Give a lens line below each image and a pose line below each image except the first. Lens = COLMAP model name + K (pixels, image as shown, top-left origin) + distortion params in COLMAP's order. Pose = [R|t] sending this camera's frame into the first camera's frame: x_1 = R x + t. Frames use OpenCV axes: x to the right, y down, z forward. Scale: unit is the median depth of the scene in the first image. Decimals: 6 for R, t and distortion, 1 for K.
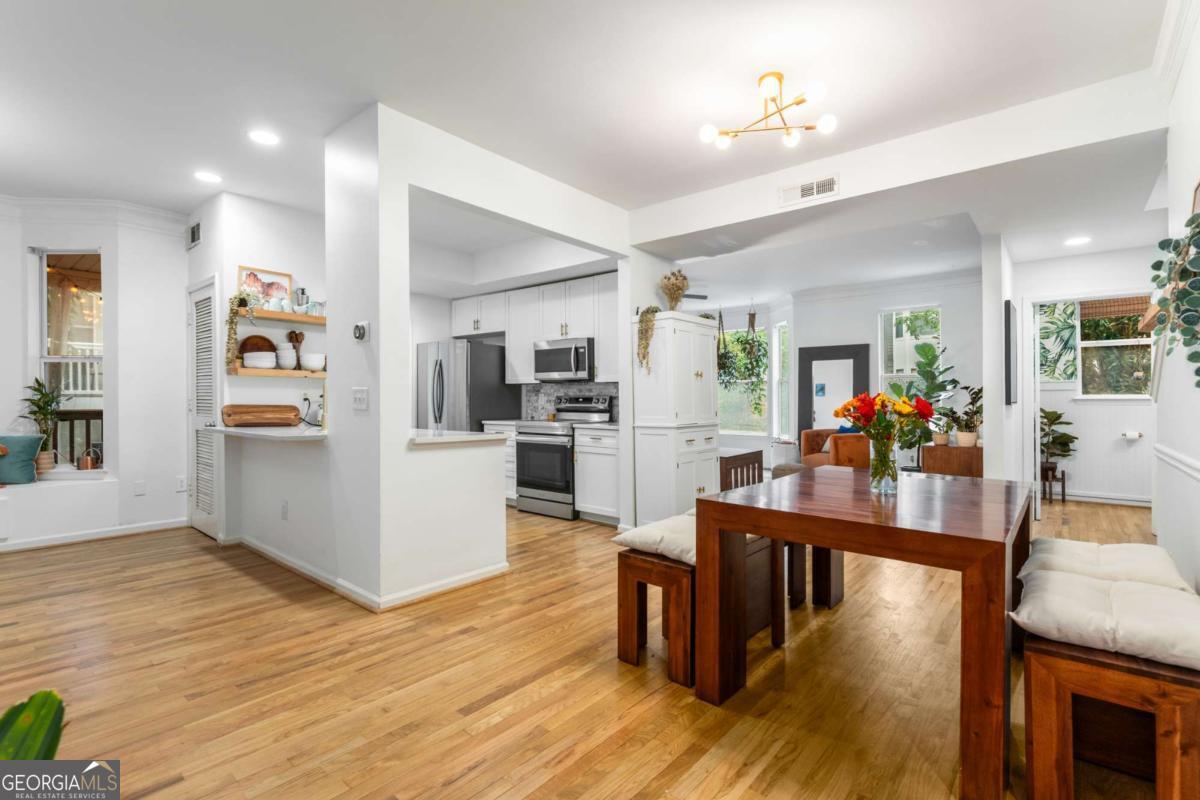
lens RADIAL K [[547.5, 0, 600.0], [0, 547.5, 400.0], [0, 0, 1]] dist [-0.000165, -0.000177]
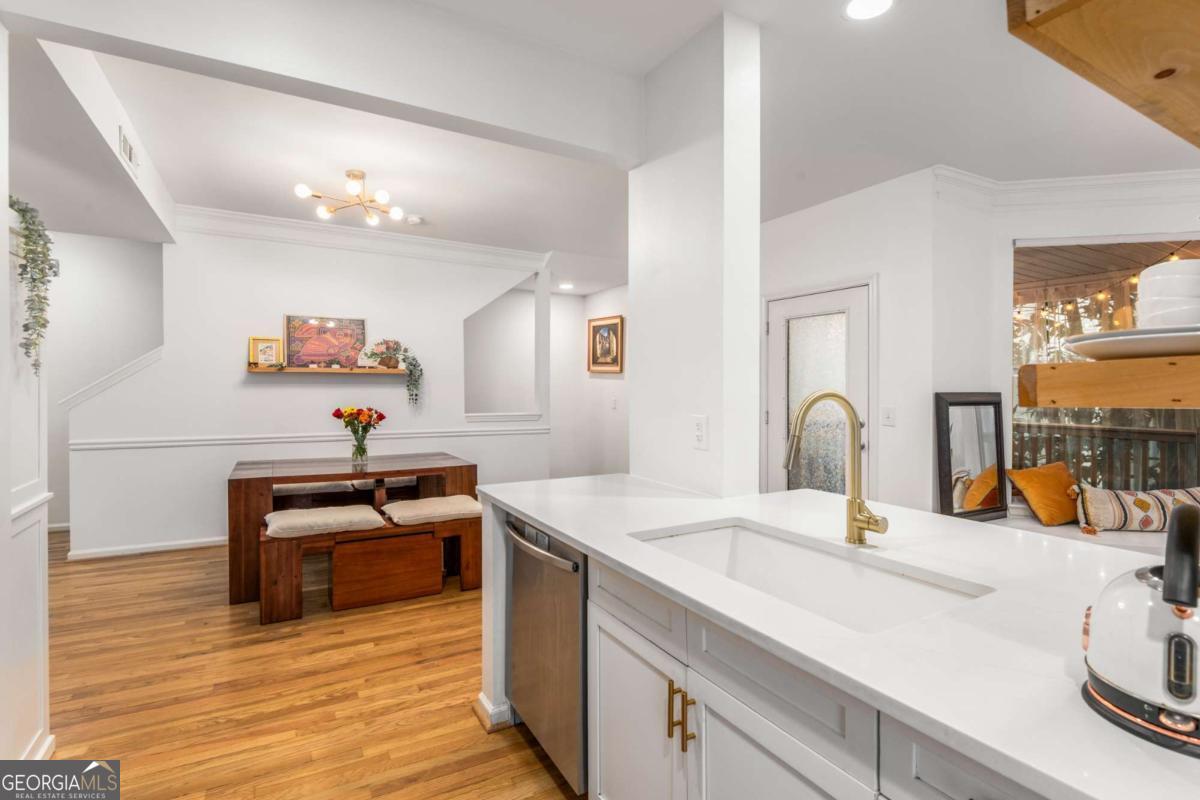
lens RADIAL K [[569.6, 0, 635.5], [0, 569.6, 398.9], [0, 0, 1]] dist [-0.000582, -0.000396]
pose [[-0.944867, -0.012782, 0.327205, -0.359755], [-0.007390, 0.999816, 0.017717, -0.036160], [-0.327371, 0.014322, -0.944787, 0.998238]]
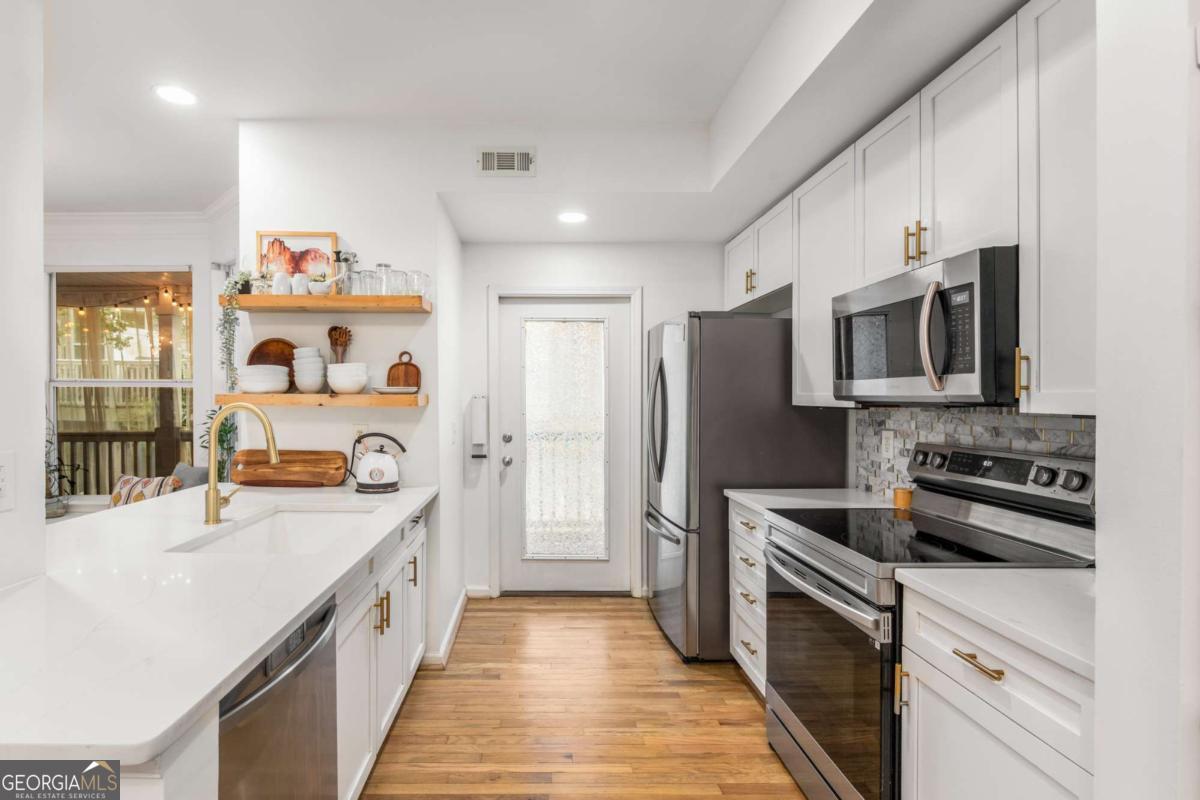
lens RADIAL K [[577.1, 0, 540.5], [0, 577.1, 405.2], [0, 0, 1]] dist [0.001968, 0.000053]
pose [[0.646581, 0.007247, -0.762811, 0.051478], [-0.000842, 0.999961, 0.008786, -0.037587], [0.762845, -0.005039, 0.646562, 0.619389]]
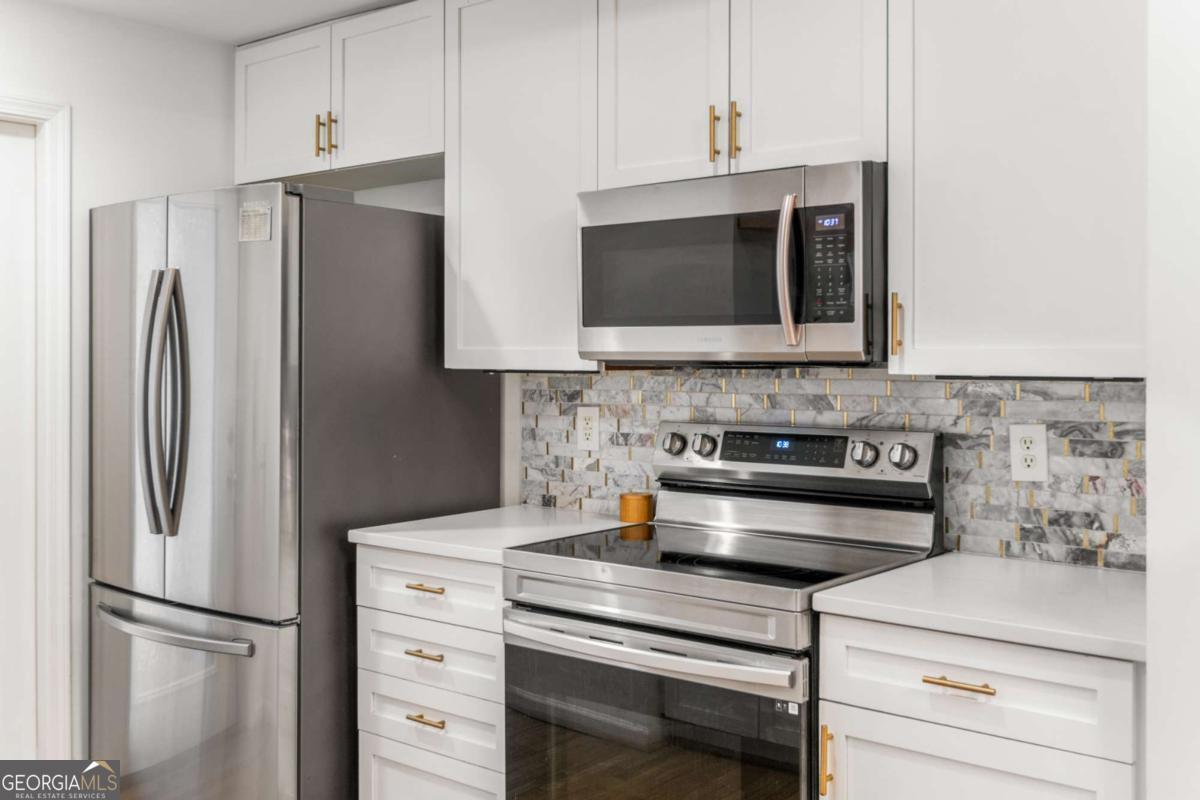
lens RADIAL K [[1179.6, 0, 598.9], [0, 1179.6, 358.4], [0, 0, 1]] dist [0.007635, -0.004428]
pose [[0.999999, -0.000788, 0.001526, -0.116591], [0.000792, 0.999997, -0.002400, -0.036700], [-0.001524, 0.002402, 0.999996, 0.527502]]
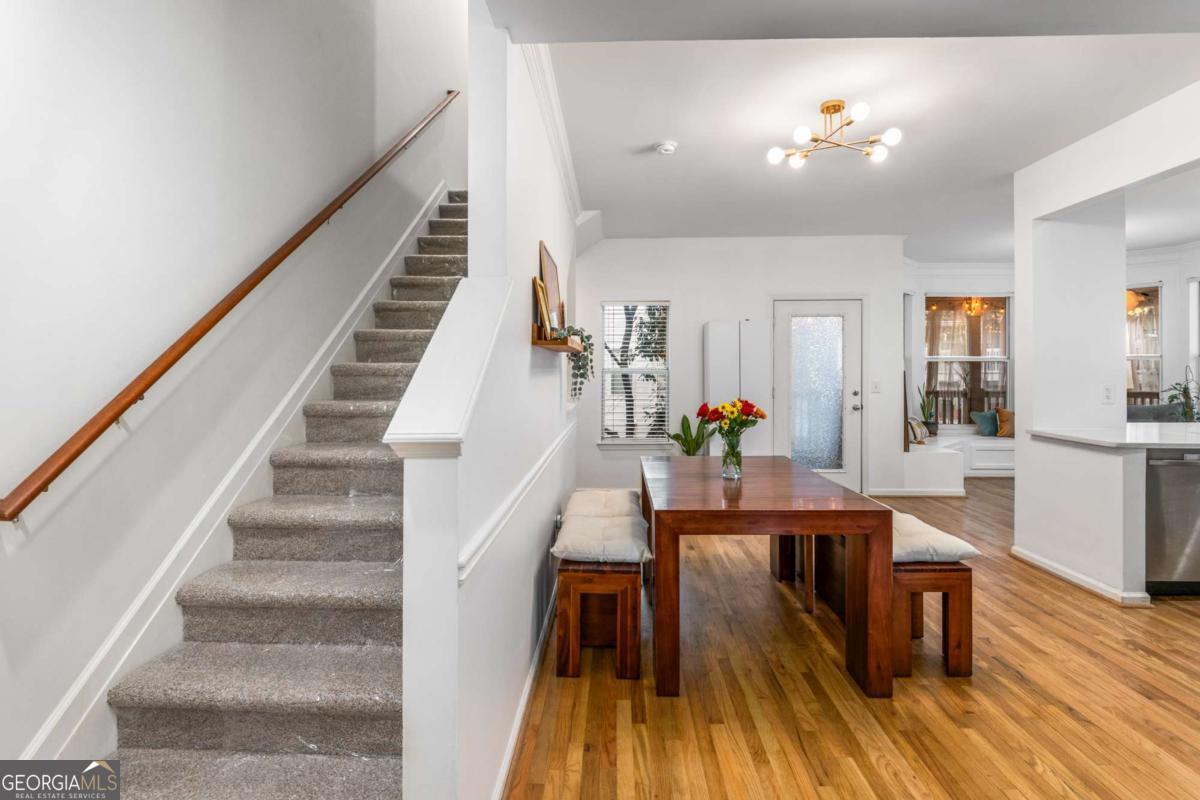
lens RADIAL K [[571.6, 0, 605.1], [0, 571.6, 371.8], [0, 0, 1]] dist [-0.001646, -0.000272]
pose [[-0.774577, -0.001336, -0.632479, 0.651223], [0.000829, 0.999995, -0.003128, -0.030124], [0.632480, -0.002947, -0.774571, 0.754248]]
